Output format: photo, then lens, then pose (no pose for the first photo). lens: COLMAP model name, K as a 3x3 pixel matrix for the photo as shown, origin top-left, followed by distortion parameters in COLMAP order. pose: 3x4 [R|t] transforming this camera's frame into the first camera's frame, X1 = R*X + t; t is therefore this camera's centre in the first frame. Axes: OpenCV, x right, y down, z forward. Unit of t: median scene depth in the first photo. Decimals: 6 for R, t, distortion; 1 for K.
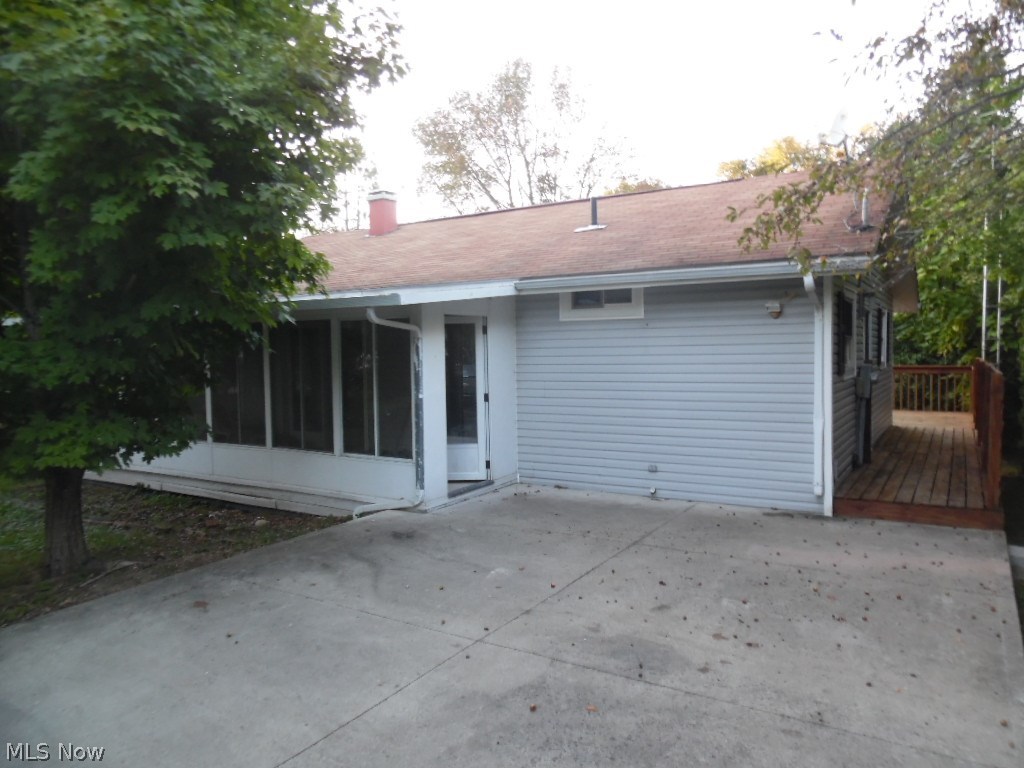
lens RADIAL K [[749.0, 0, 512.0], [0, 749.0, 384.0], [0, 0, 1]] dist [-0.002087, -0.001173]
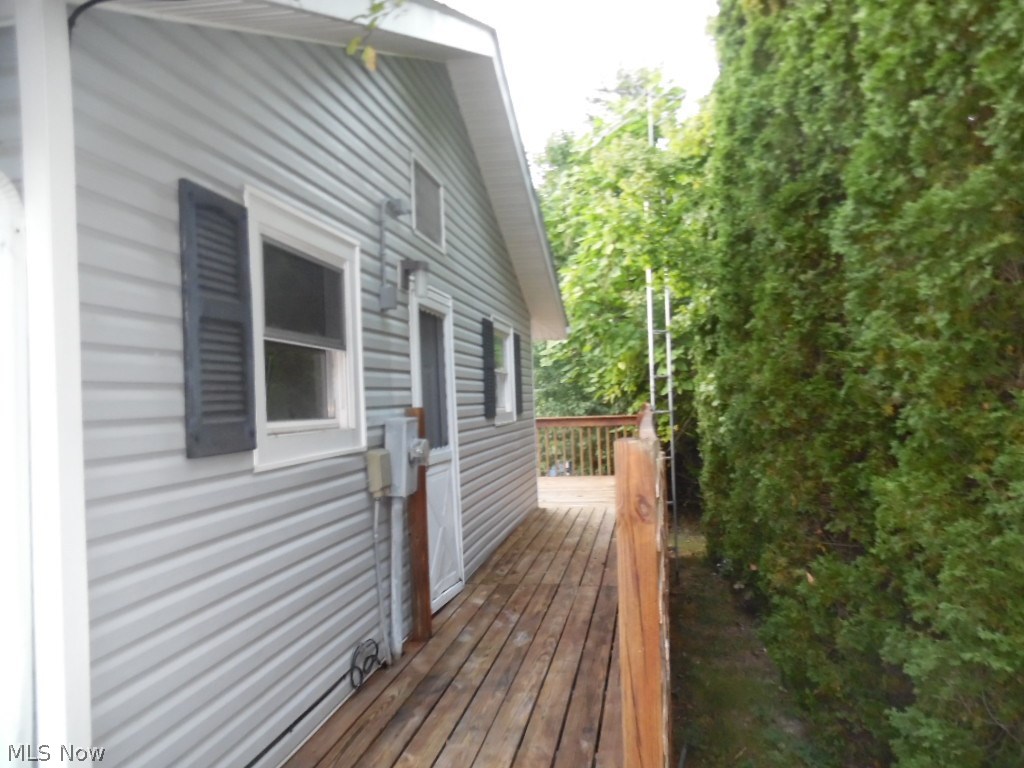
lens RADIAL K [[749.0, 0, 512.0], [0, 749.0, 384.0], [0, 0, 1]] dist [-0.002087, -0.001173]
pose [[0.935824, -0.011074, 0.352294, 0.229565], [0.037583, 0.996943, -0.068497, -0.008465], [-0.350459, 0.077342, 0.933379, 0.344035]]
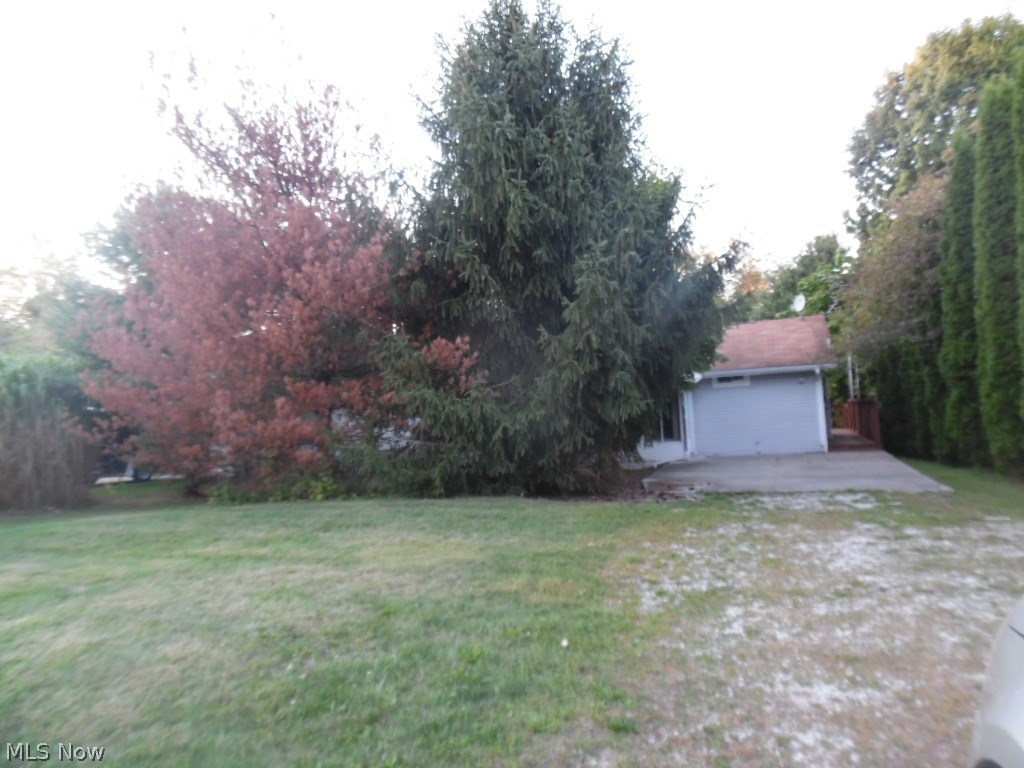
lens RADIAL K [[749.0, 0, 512.0], [0, 749.0, 384.0], [0, 0, 1]] dist [-0.002087, -0.001173]
pose [[0.980296, -0.029607, 0.195304, -0.639917], [0.046669, 0.995427, -0.083346, 0.048351], [-0.191943, 0.090818, 0.977195, -0.781891]]
